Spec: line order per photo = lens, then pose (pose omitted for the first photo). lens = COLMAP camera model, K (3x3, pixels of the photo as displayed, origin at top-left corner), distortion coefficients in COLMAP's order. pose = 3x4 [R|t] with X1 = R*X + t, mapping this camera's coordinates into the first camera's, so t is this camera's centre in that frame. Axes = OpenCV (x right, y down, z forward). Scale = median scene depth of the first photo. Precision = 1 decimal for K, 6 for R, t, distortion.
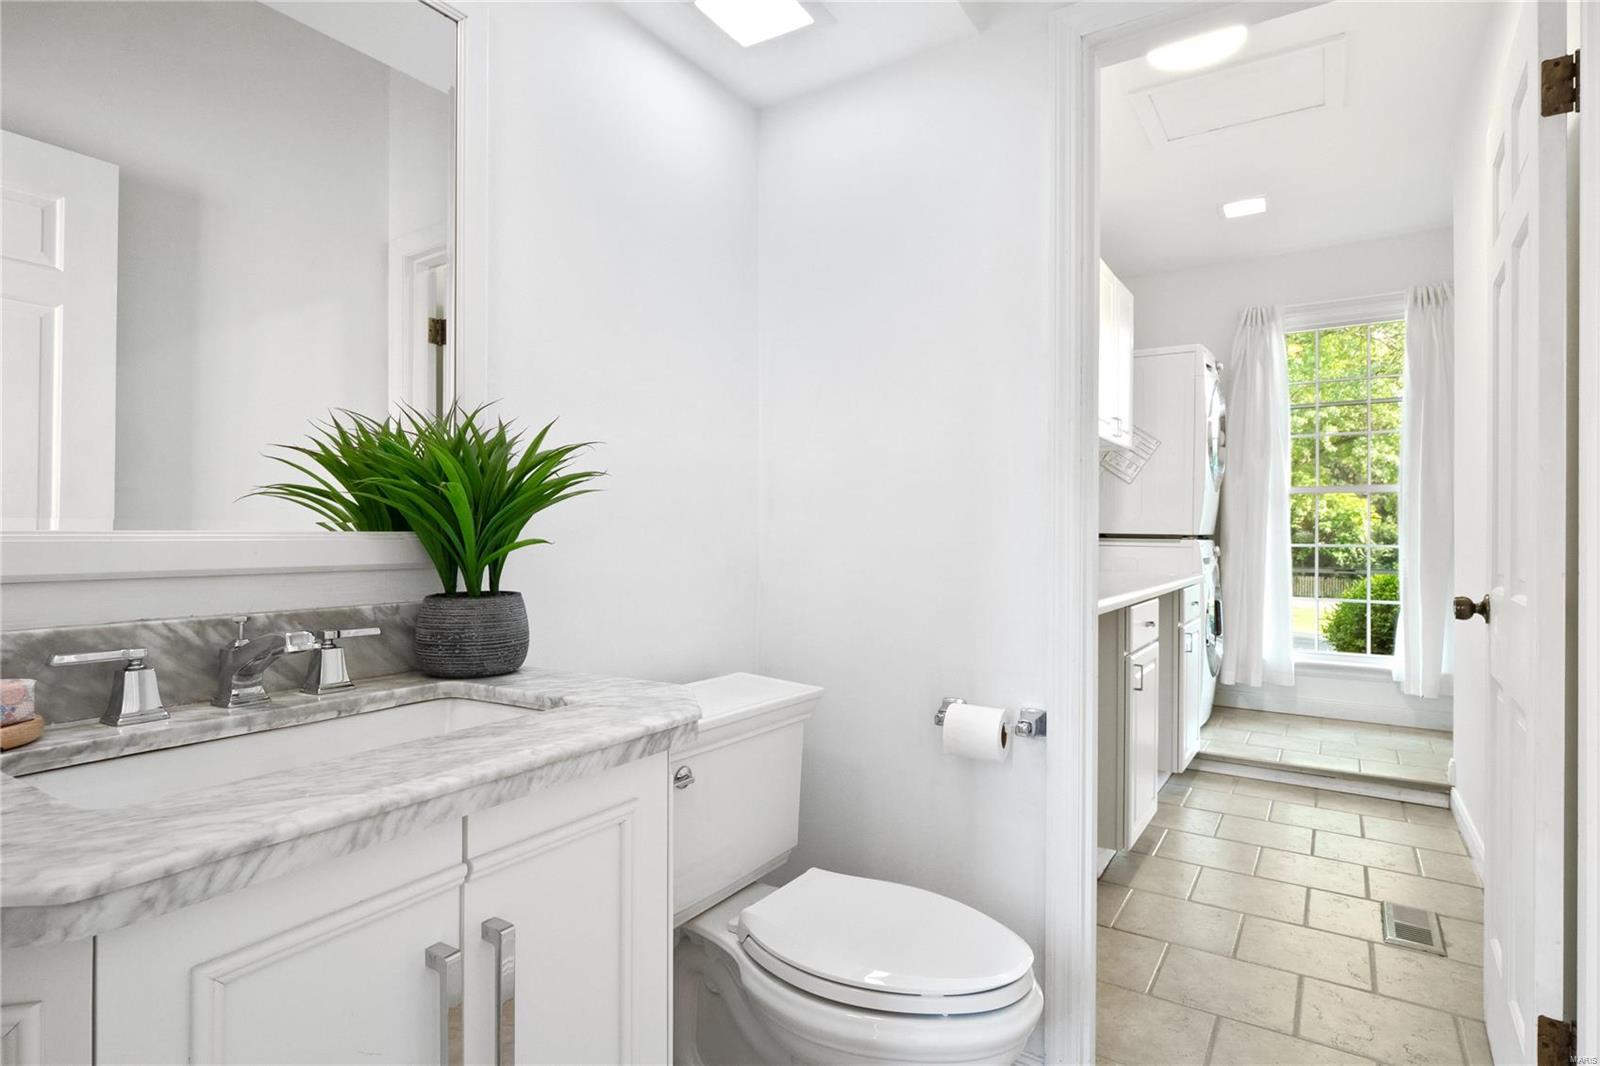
lens RADIAL K [[823.1, 0, 811.6], [0, 823.1, 540.2], [0, 0, 1]] dist [-0.000697, -0.000294]
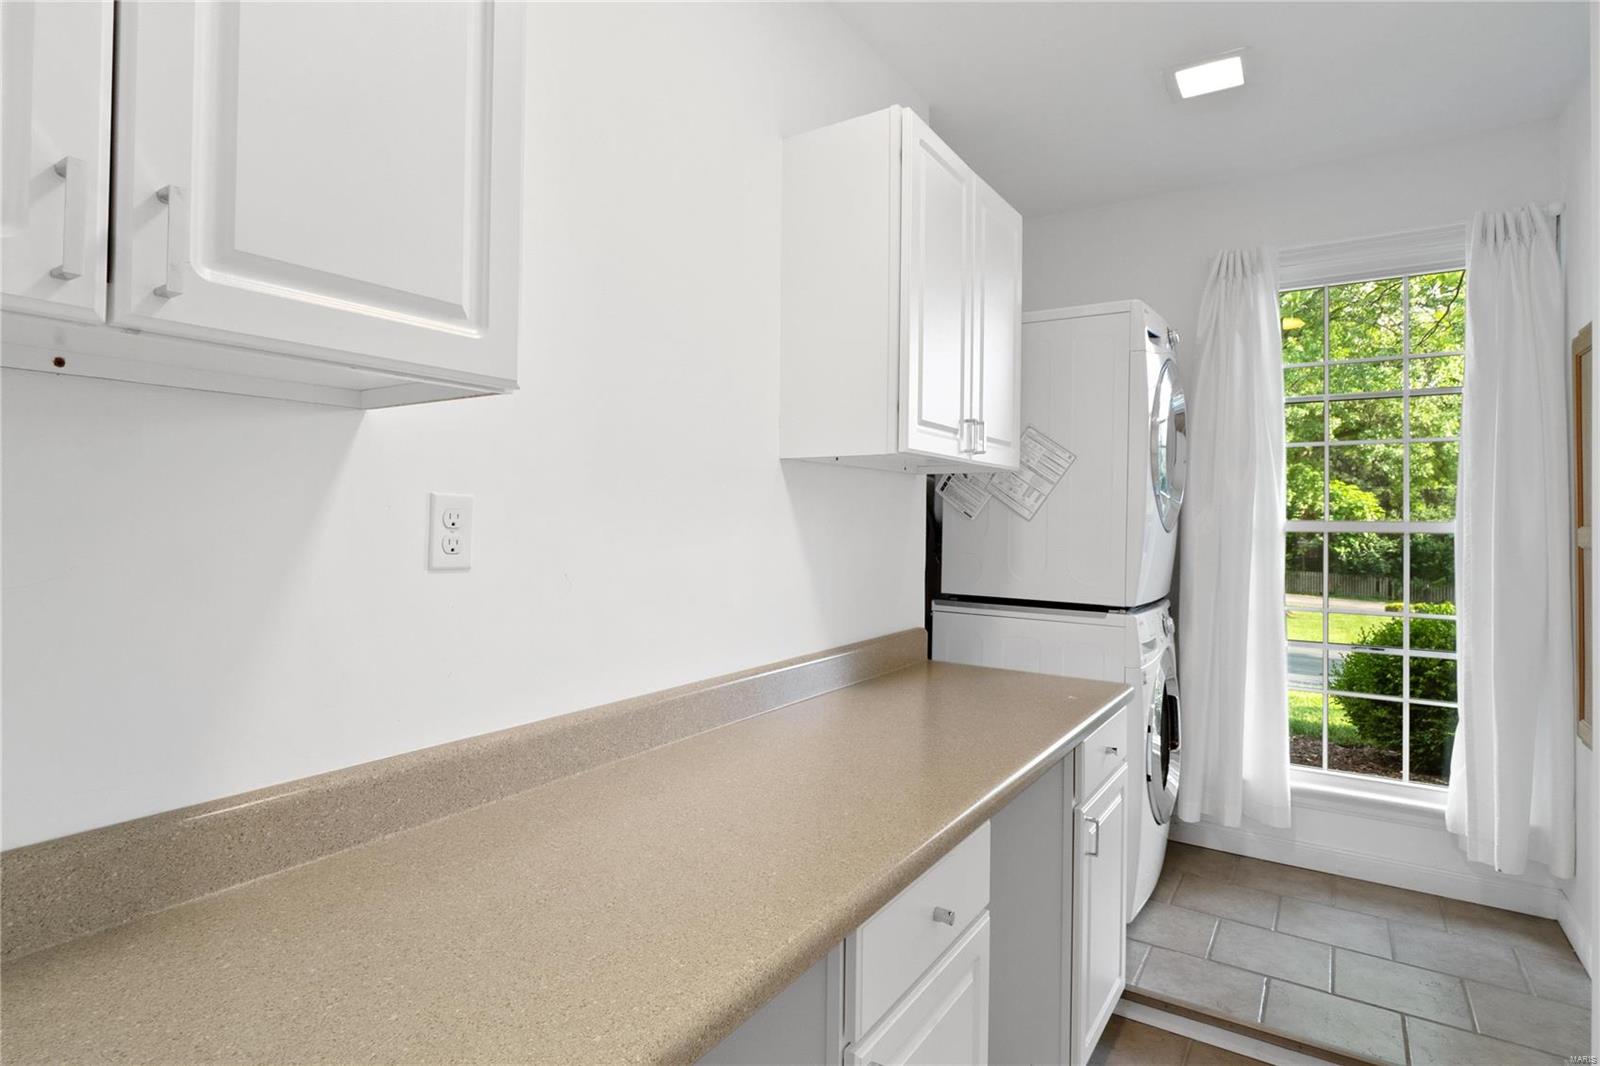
lens RADIAL K [[823.1, 0, 789.1], [0, 823.1, 519.2], [0, 0, 1]] dist [-0.000697, -0.000294]
pose [[0.999765, 0.006912, -0.020543, 0.184647], [-0.007132, 0.999918, -0.010618, -0.053061], [0.020468, 0.010762, 0.999733, 0.311147]]
